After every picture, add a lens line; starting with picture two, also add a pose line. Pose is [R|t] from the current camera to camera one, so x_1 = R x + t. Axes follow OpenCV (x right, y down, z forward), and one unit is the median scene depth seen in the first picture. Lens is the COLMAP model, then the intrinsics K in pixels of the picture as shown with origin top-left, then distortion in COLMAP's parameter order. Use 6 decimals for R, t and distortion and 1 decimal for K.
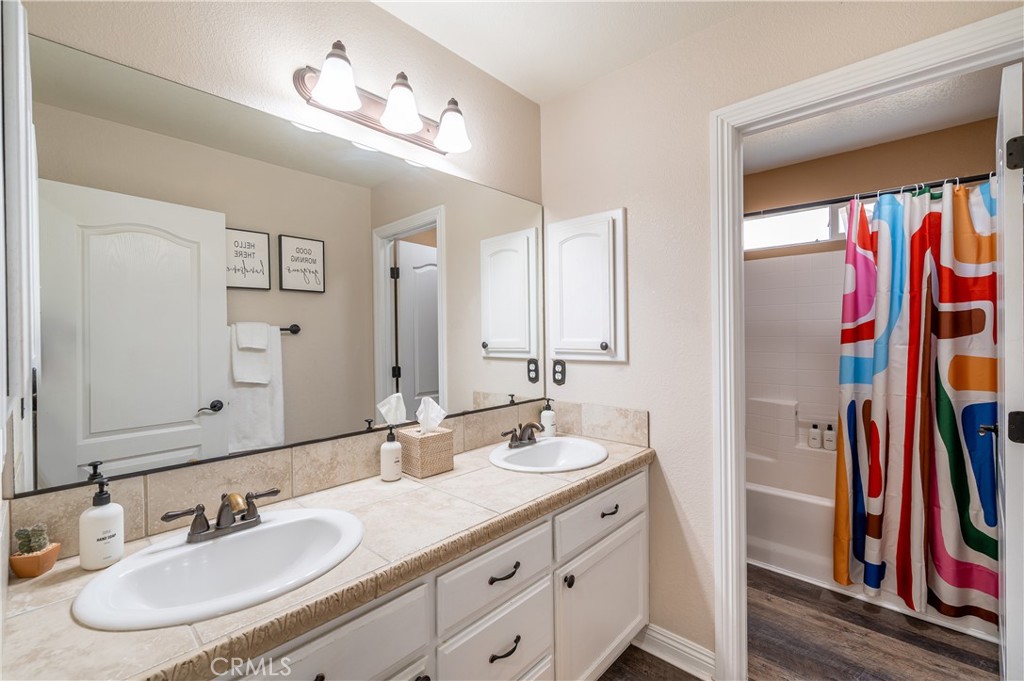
lens RADIAL K [[437.3, 0, 509.8], [0, 437.3, 337.5], [0, 0, 1]] dist [0.004997, 0.000351]
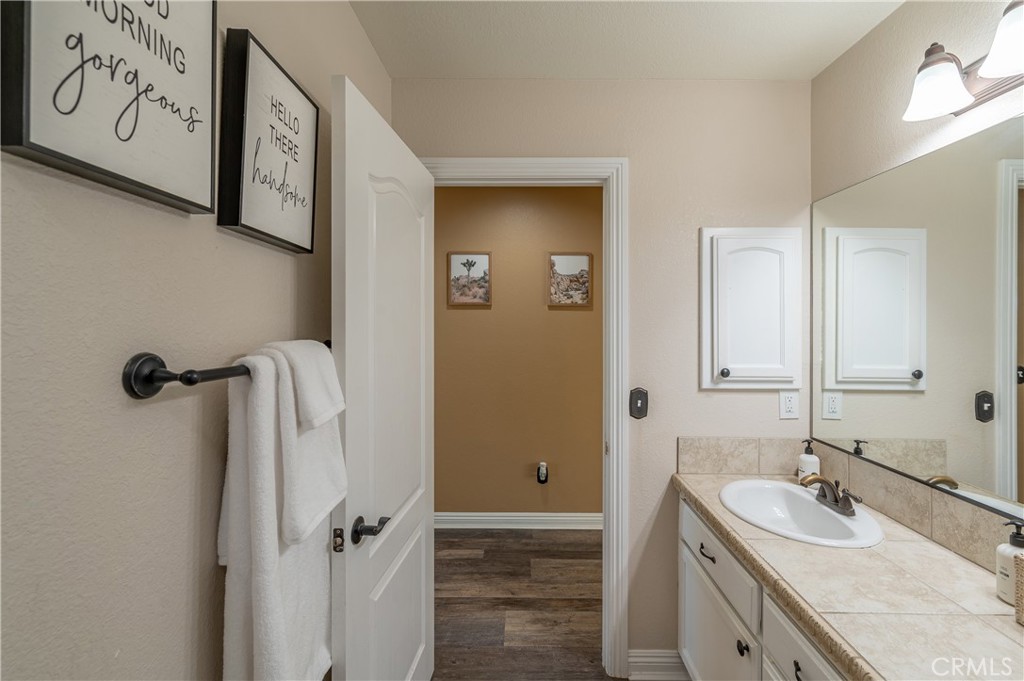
lens RADIAL K [[437.3, 0, 515.5], [0, 437.3, 330.3], [0, 0, 1]] dist [0.004997, 0.000351]
pose [[-0.747537, 0.013652, -0.664080, 0.848986], [-0.000259, 0.999783, 0.020844, -0.119750], [0.664221, 0.015754, -0.747371, 1.131260]]
